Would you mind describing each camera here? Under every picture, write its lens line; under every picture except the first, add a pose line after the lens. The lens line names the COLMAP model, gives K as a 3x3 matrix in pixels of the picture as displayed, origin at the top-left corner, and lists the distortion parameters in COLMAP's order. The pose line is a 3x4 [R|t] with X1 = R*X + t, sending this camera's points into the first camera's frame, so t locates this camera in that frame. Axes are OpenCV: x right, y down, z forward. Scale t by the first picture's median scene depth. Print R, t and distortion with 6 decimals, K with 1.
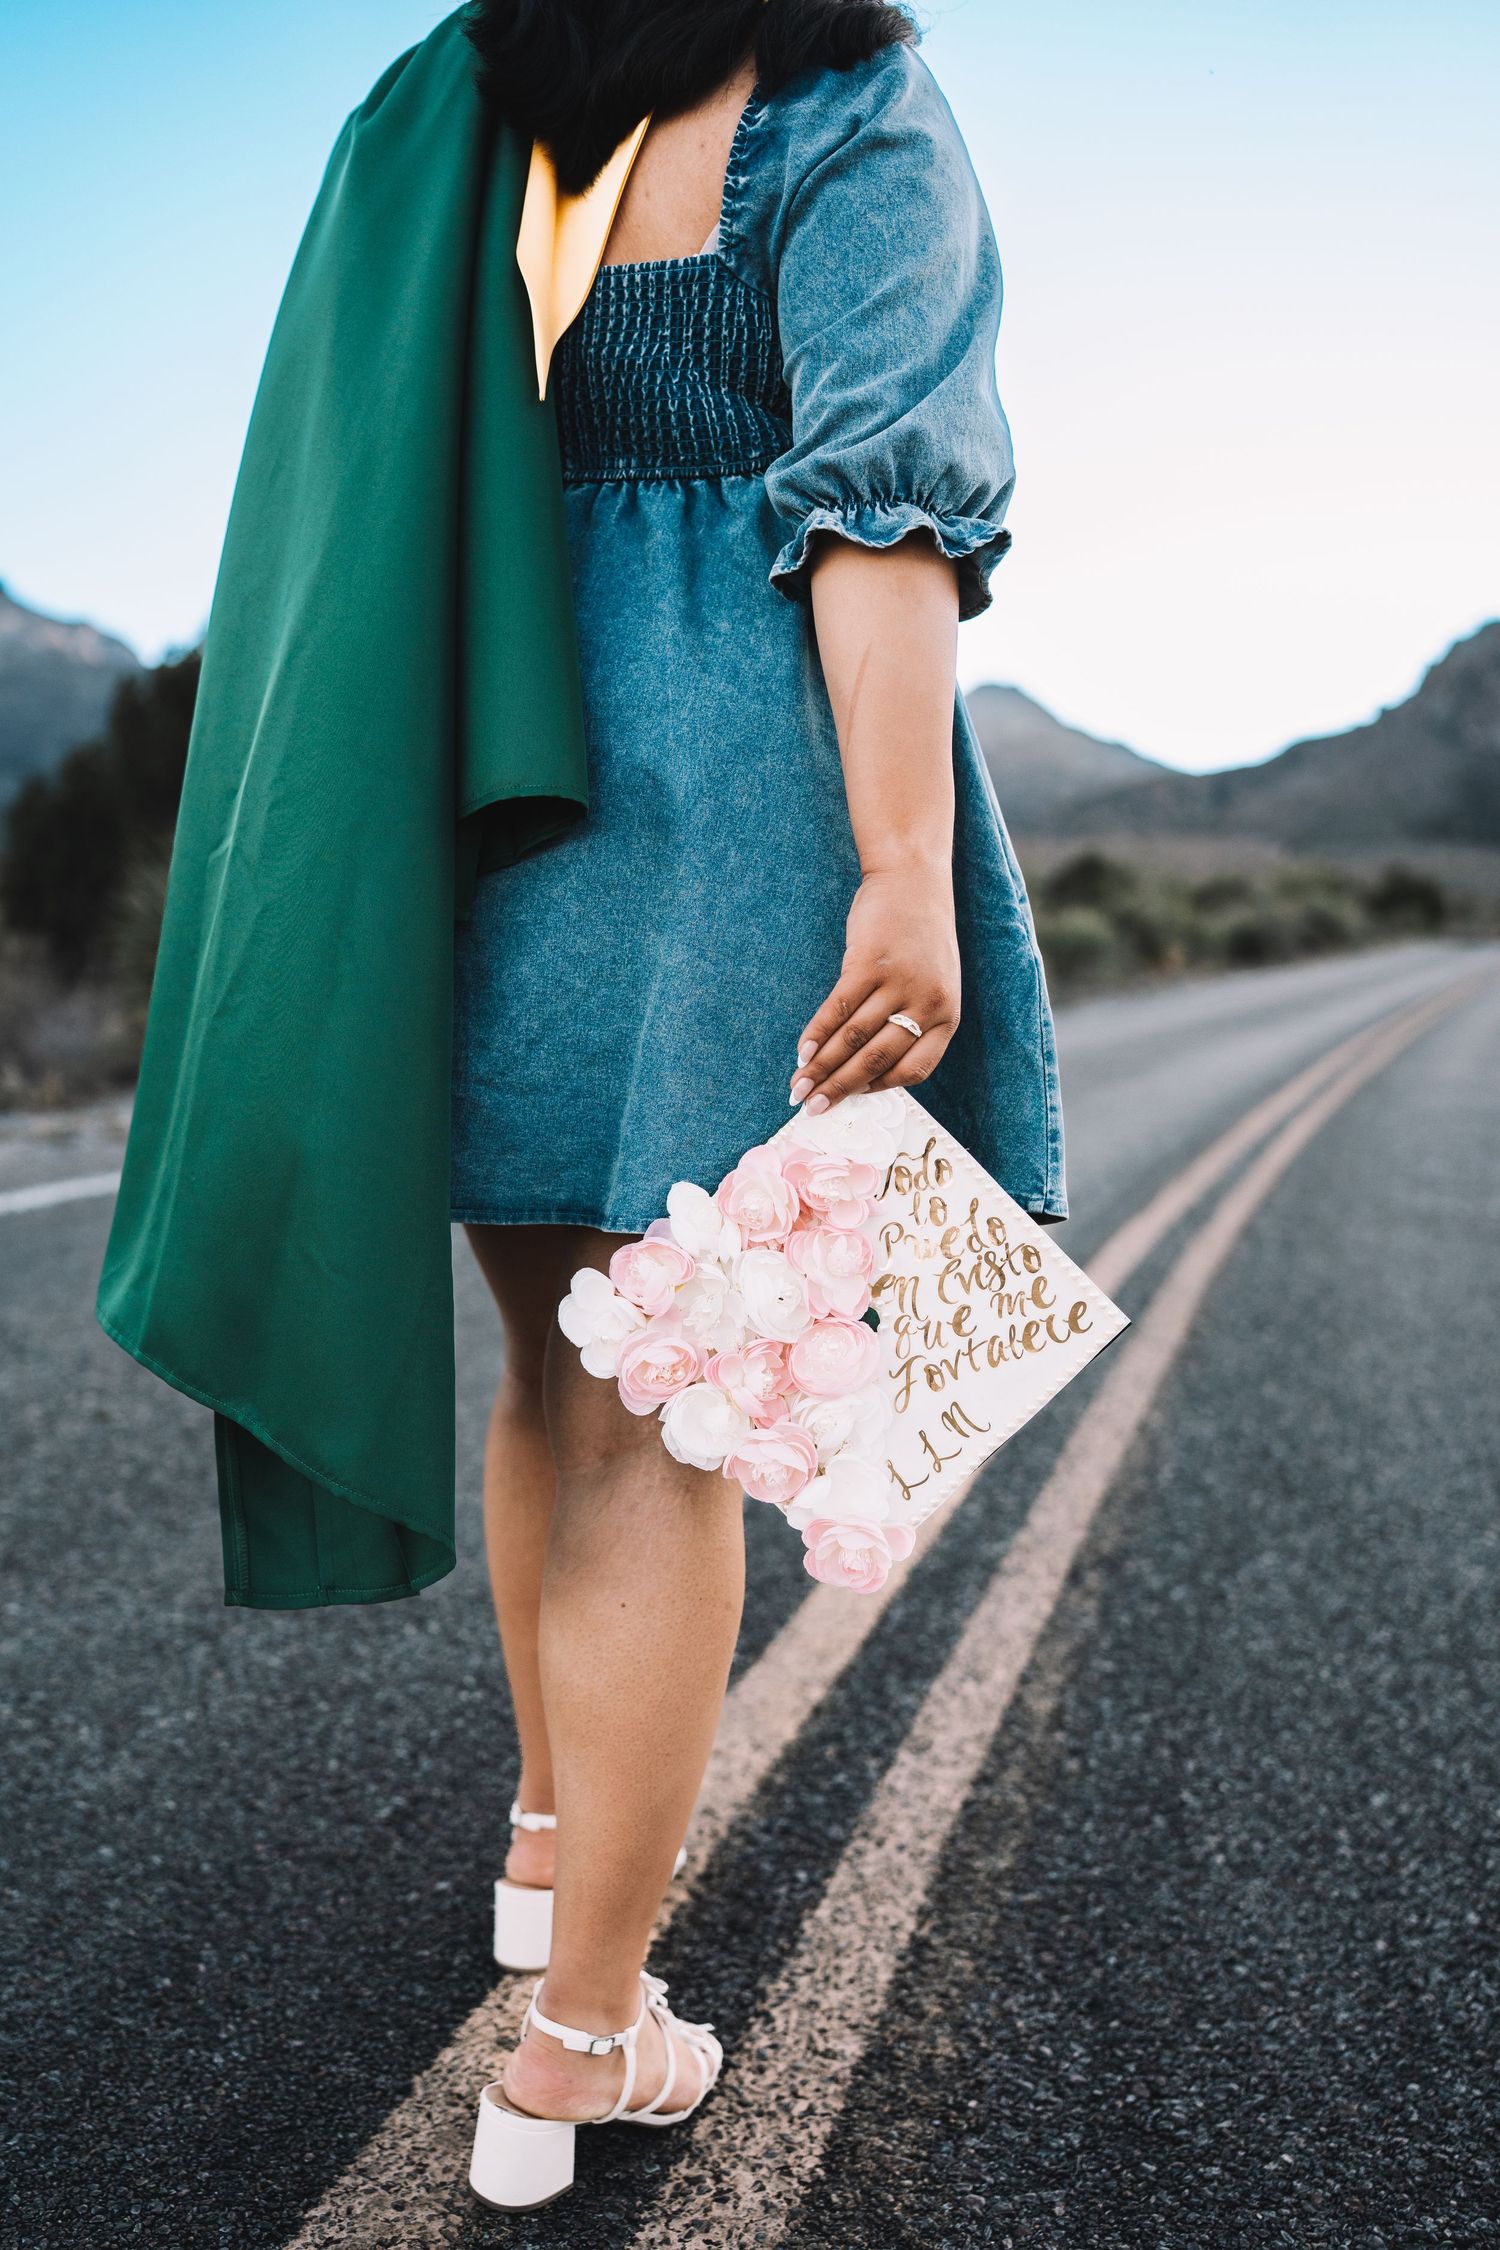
lens RADIAL K [[2153.8, 0, 754.7], [0, 2153.8, 1095.2], [0, 0, 1]] dist [-0.062915, 0.006750]
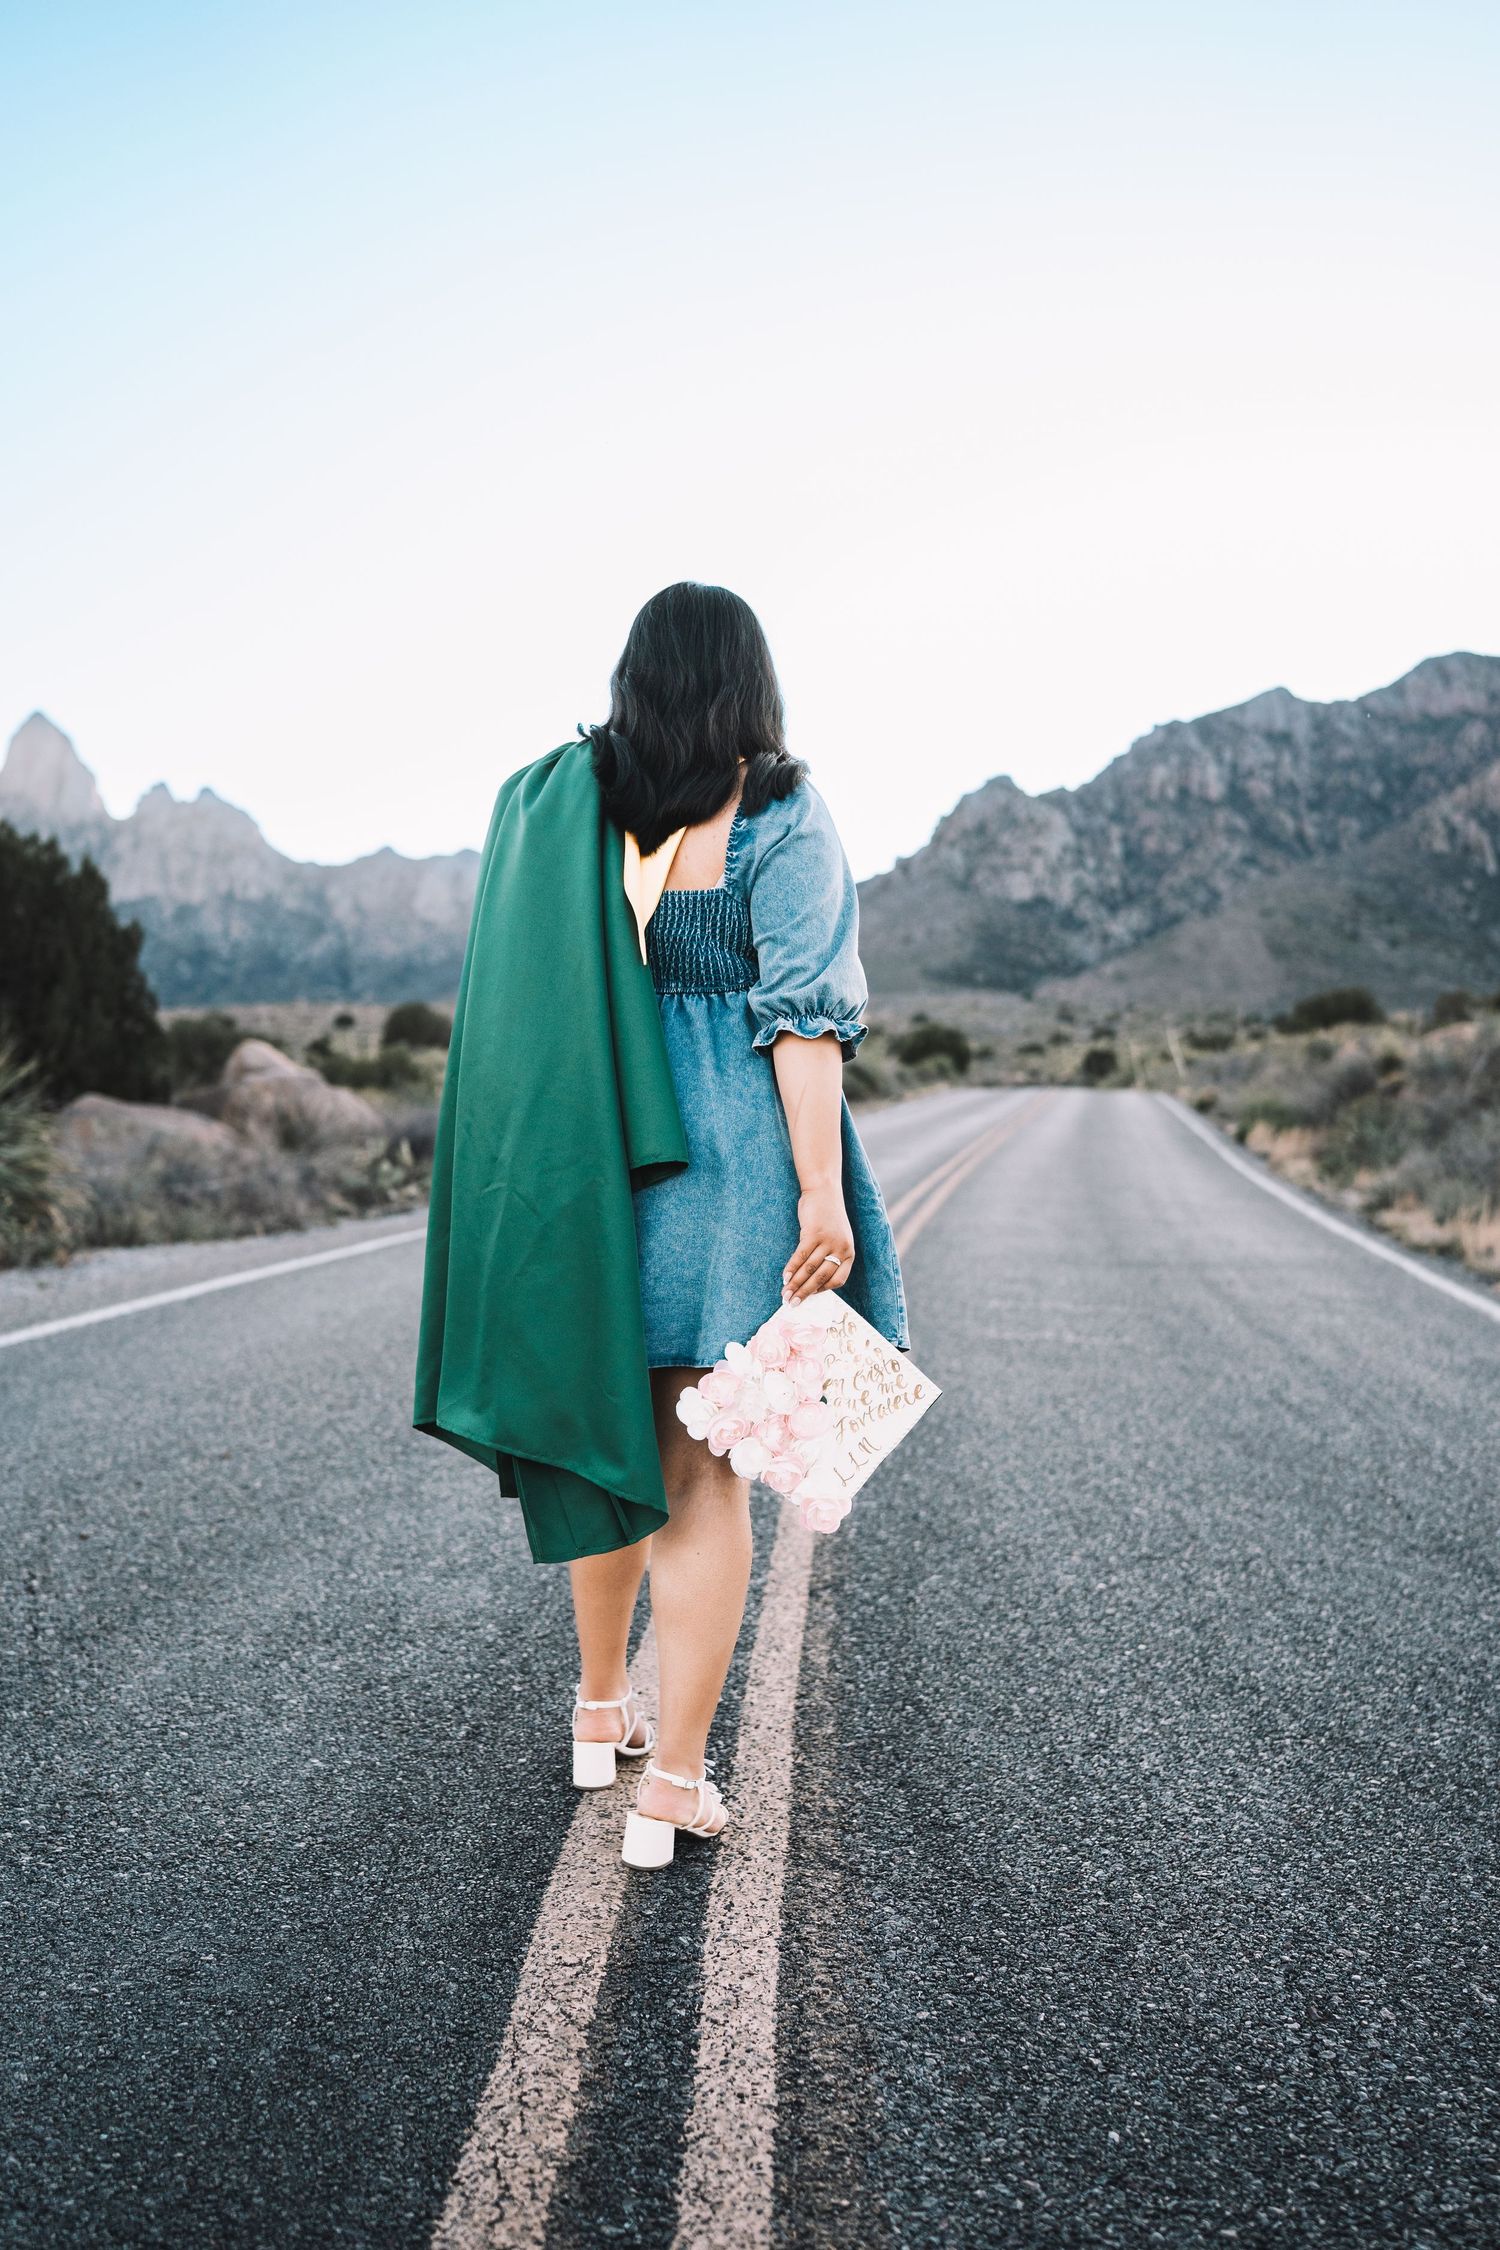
lens RADIAL K [[2181.3, 0, 750.0], [0, 2181.3, 1125.0], [0, 0, 1]] dist [-0.190210, 0.249591]
pose [[0.977044, -0.027908, 0.211203, -0.440689], [0.039463, 0.997934, -0.050694, -0.059348], [-0.209352, 0.057865, 0.976127, -1.036180]]
